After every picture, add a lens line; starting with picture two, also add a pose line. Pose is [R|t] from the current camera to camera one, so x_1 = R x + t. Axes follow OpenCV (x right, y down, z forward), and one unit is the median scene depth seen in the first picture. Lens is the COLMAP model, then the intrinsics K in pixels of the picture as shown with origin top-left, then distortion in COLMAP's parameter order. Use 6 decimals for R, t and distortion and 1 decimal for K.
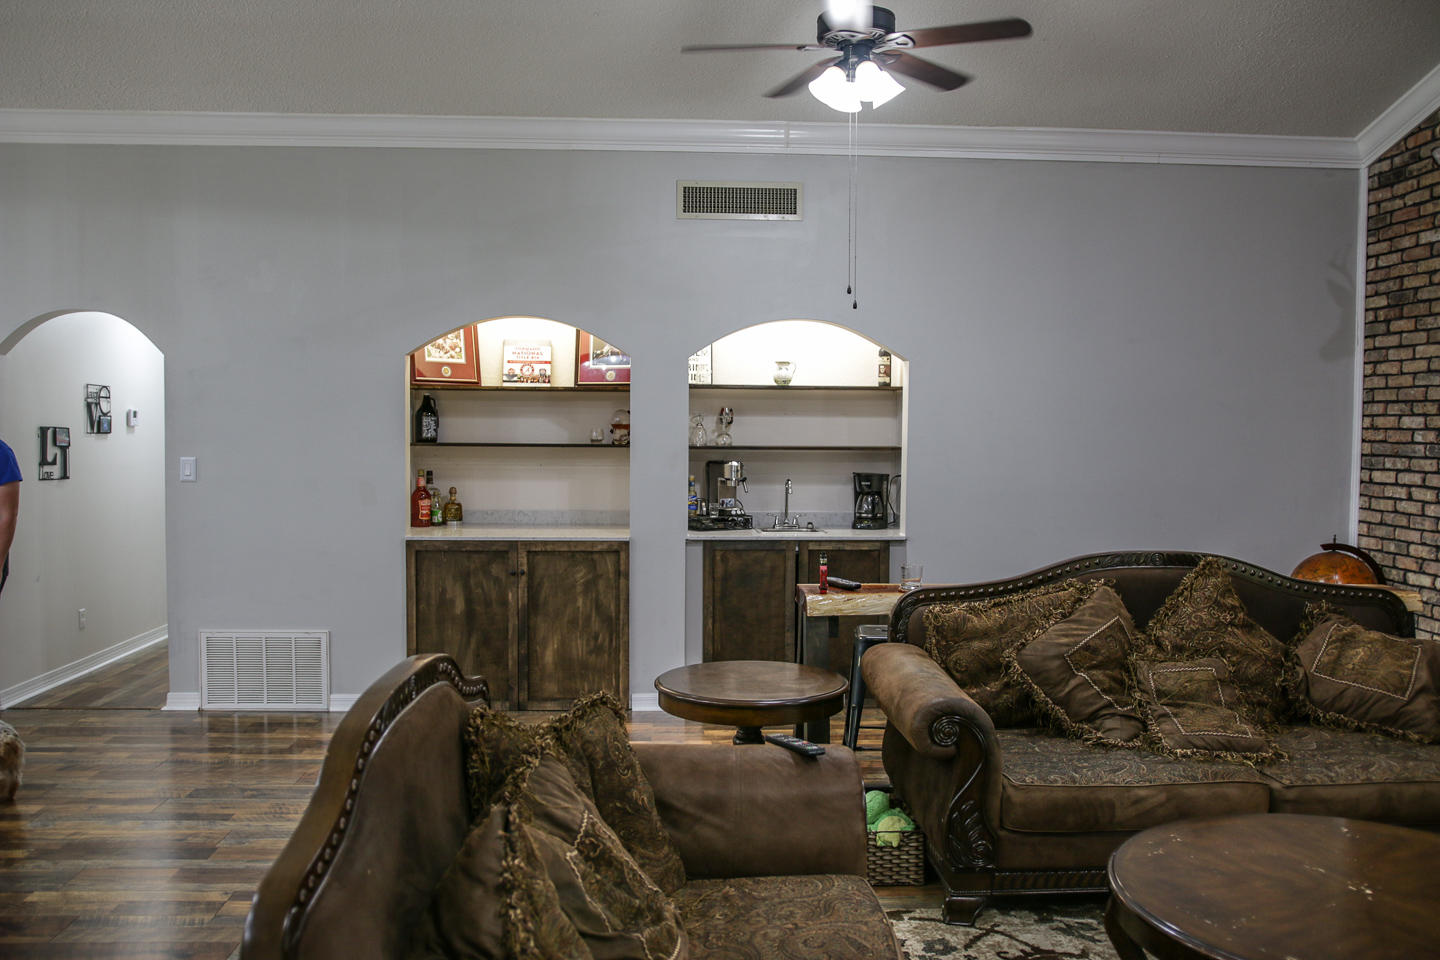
lens RADIAL K [[1190.4, 0, 719.8], [0, 1190.4, 485.7], [0, 0, 1]] dist [-0.089993, 0.079237]
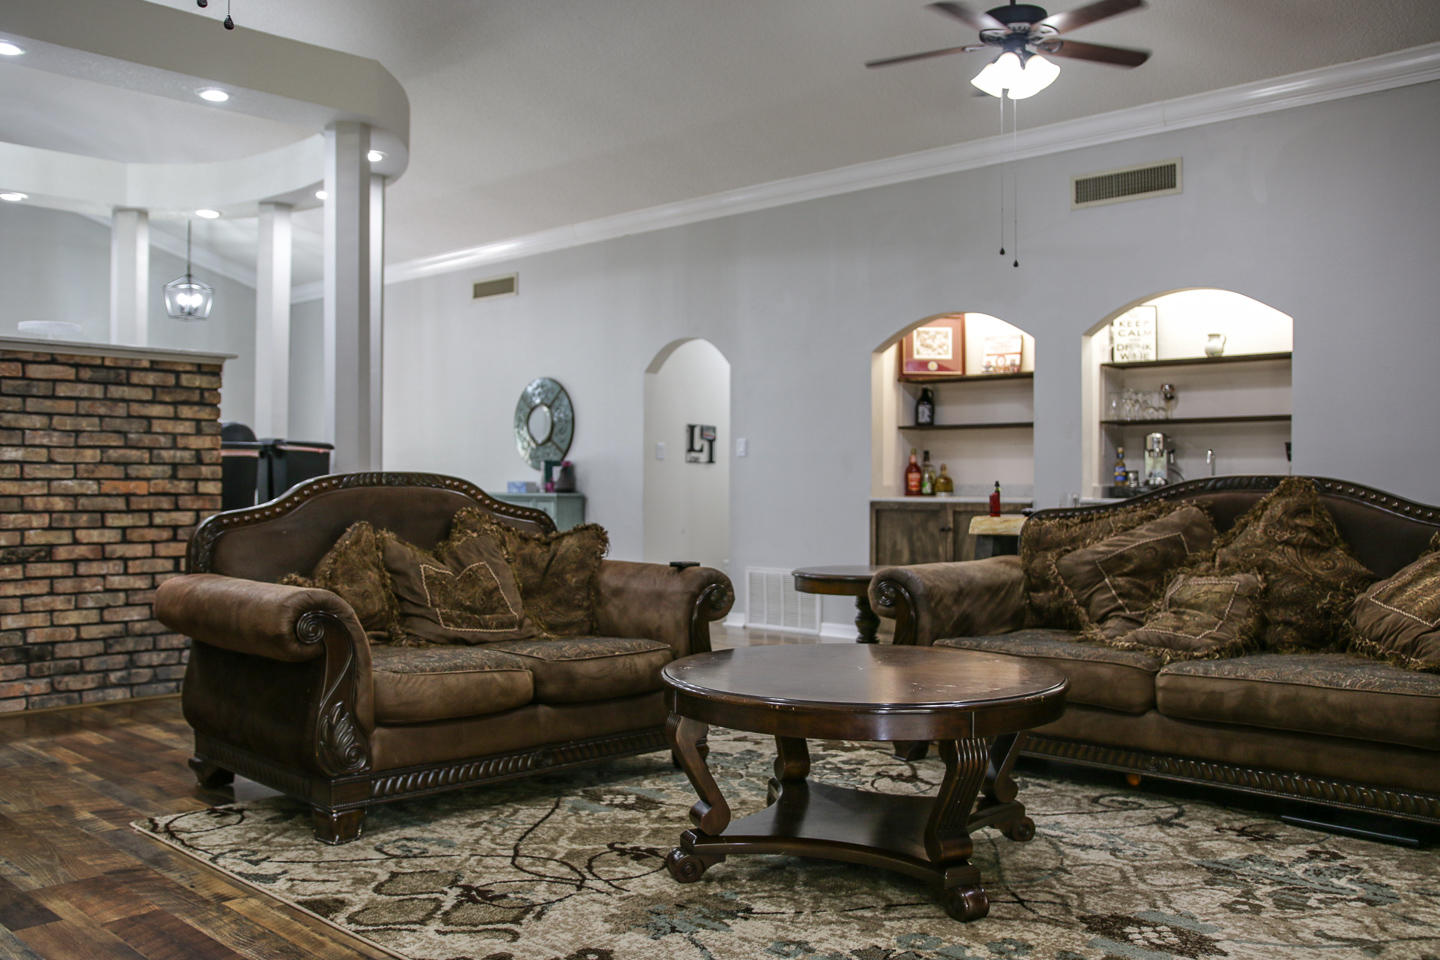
lens RADIAL K [[1209.9, 0, 720.0], [0, 1209.9, 480.0], [0, 0, 1]] dist [-0.095622, 0.097816]
pose [[0.709459, -0.005119, -0.704728, 0.472520], [-0.029980, 0.998849, -0.037436, 0.069970], [0.704109, 0.047687, 0.708489, -0.006210]]
